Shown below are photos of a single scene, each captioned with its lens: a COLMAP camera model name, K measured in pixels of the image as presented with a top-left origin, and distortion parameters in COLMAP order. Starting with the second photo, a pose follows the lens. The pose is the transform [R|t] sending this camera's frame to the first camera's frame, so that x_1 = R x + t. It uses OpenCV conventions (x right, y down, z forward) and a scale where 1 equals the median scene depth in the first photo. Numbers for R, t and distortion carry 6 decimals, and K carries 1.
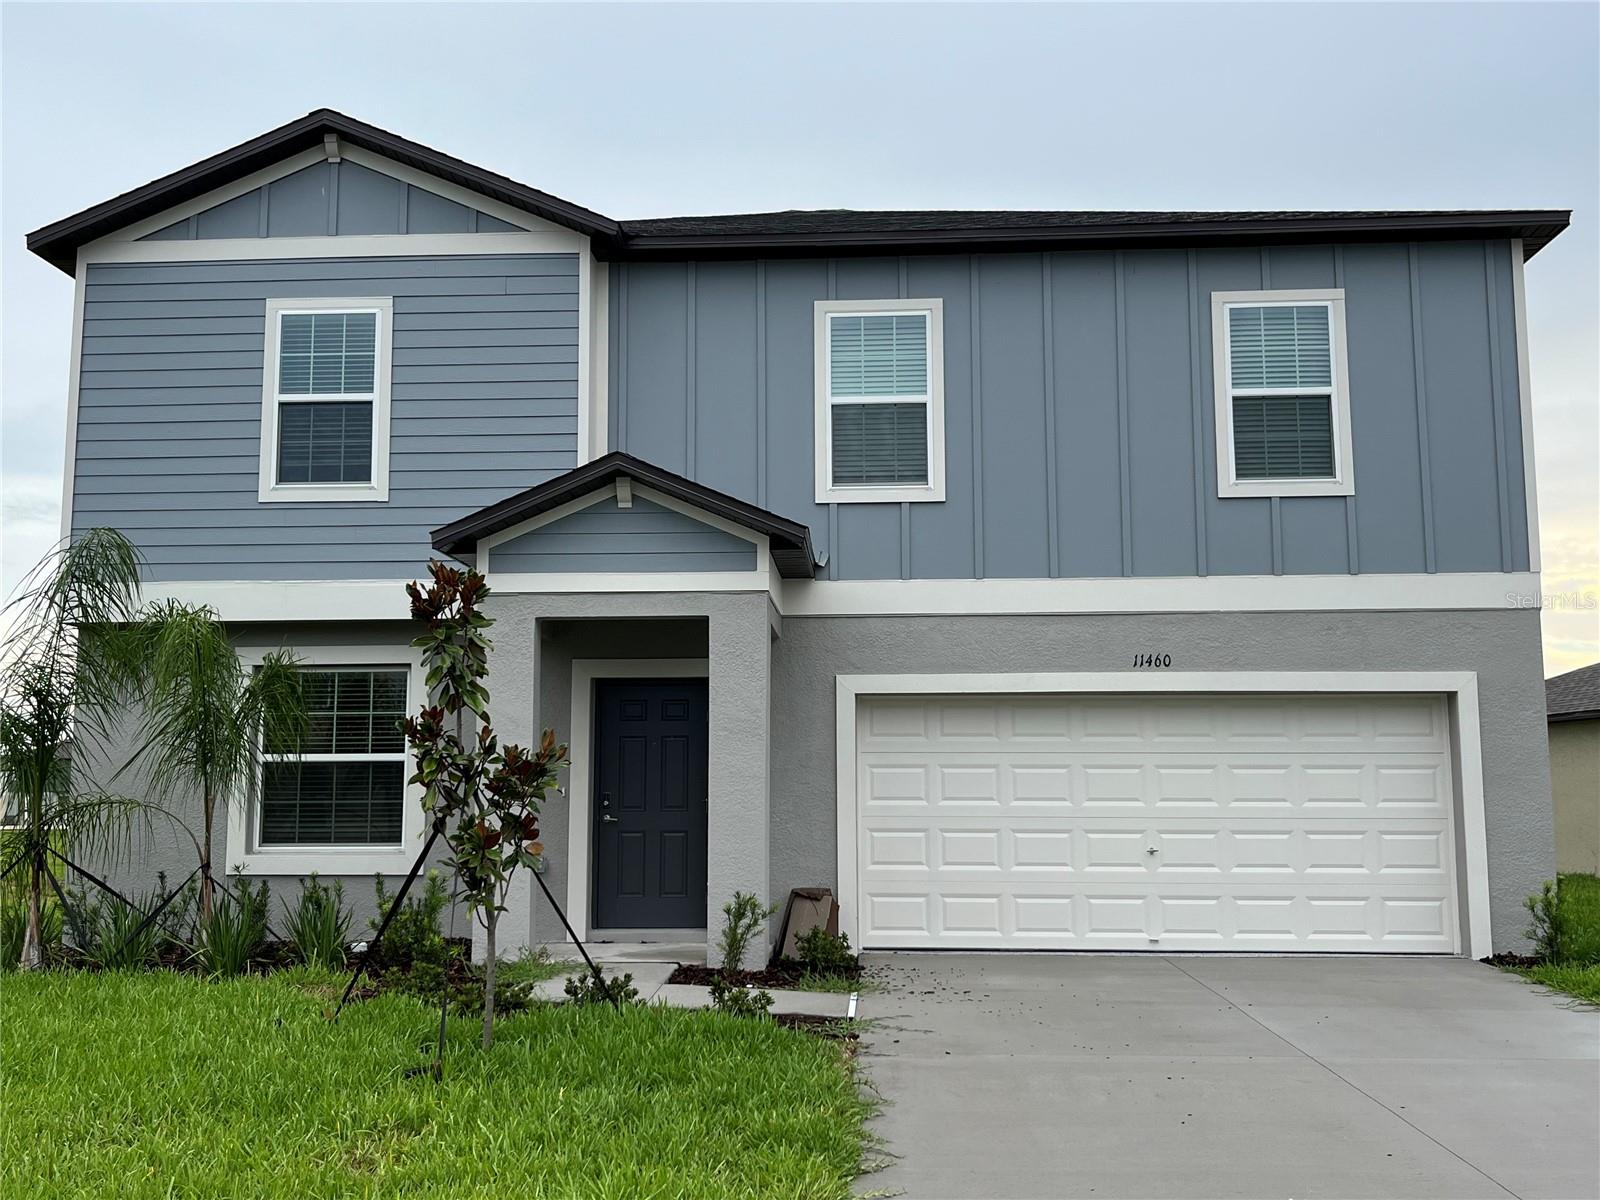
lens RADIAL K [[1578.3, 0, 799.9], [0, 1578.3, 597.1], [0, 0, 1]] dist [0.041468, 0.000000]
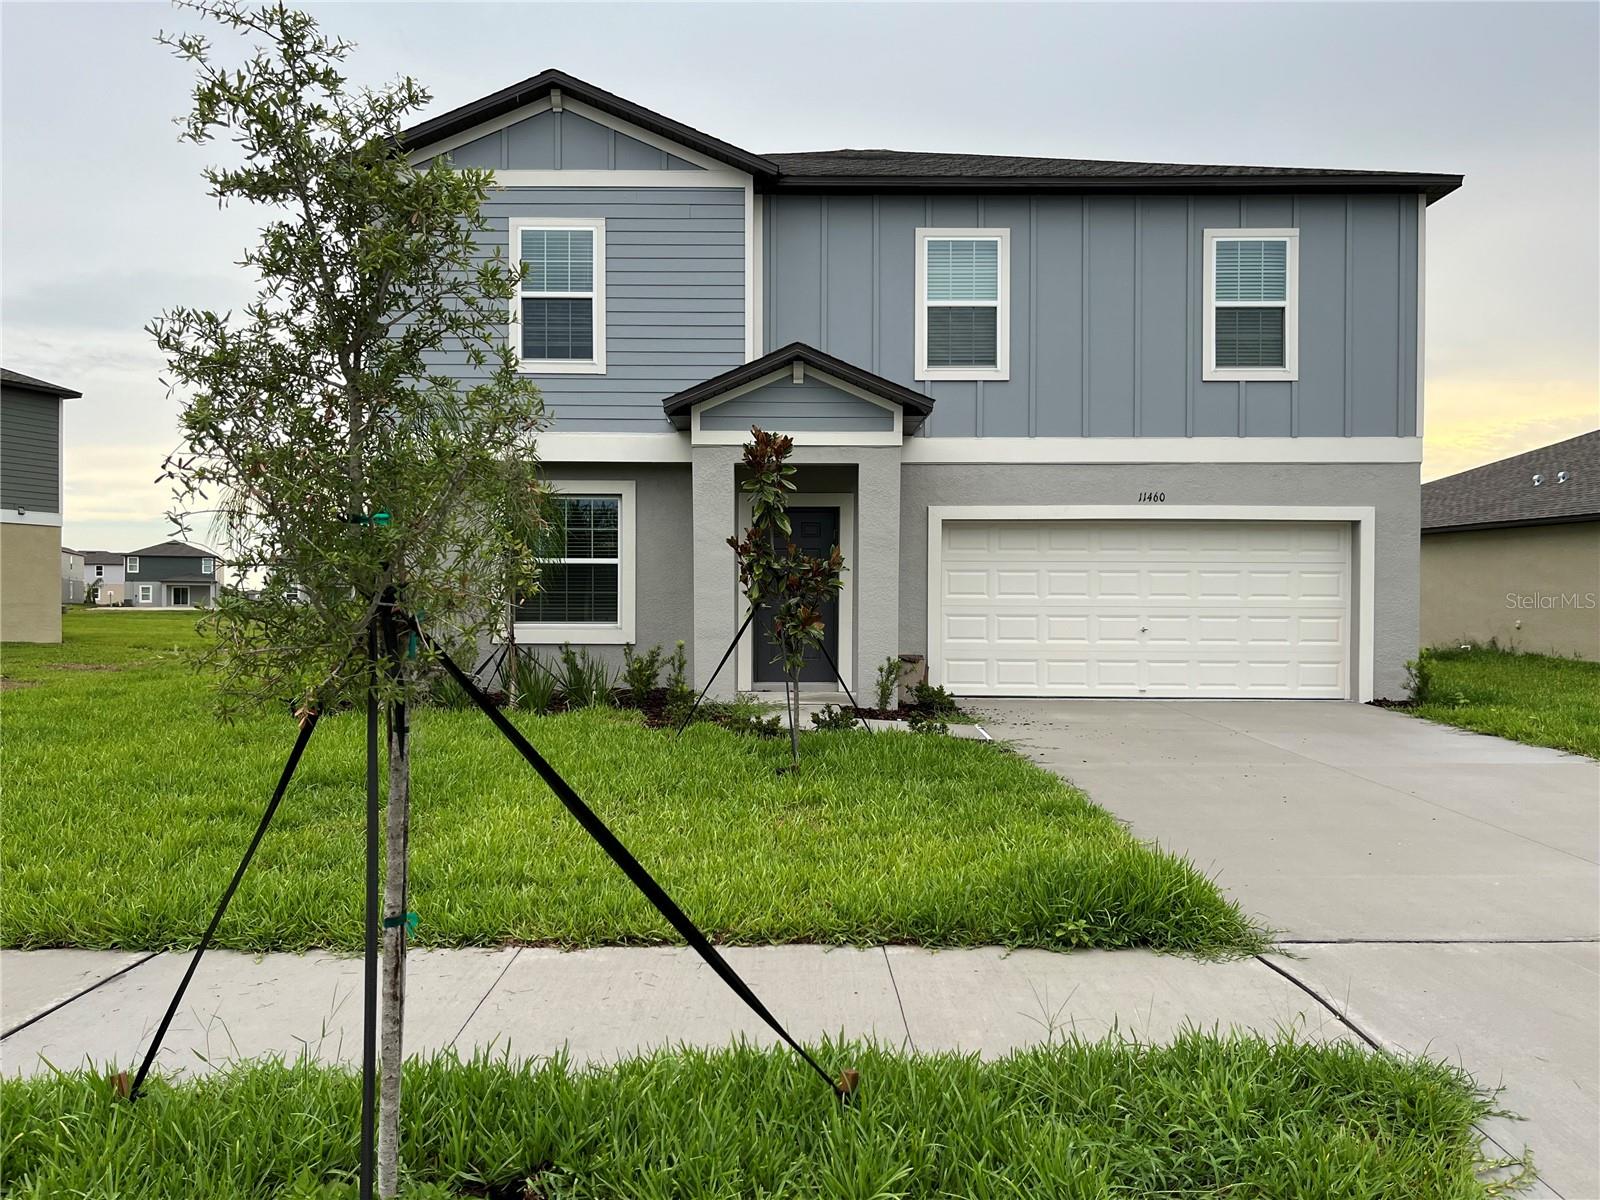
lens RADIAL K [[1212.4, 0, 797.9], [0, 1212.4, 601.4], [0, 0, 1]] dist [0.014847, 0.004639]
pose [[0.998365, 0.006133, 0.056823, -0.151894], [-0.013855, 0.990539, 0.136528, -0.011281], [-0.055448, -0.137092, 0.989005, -0.068050]]
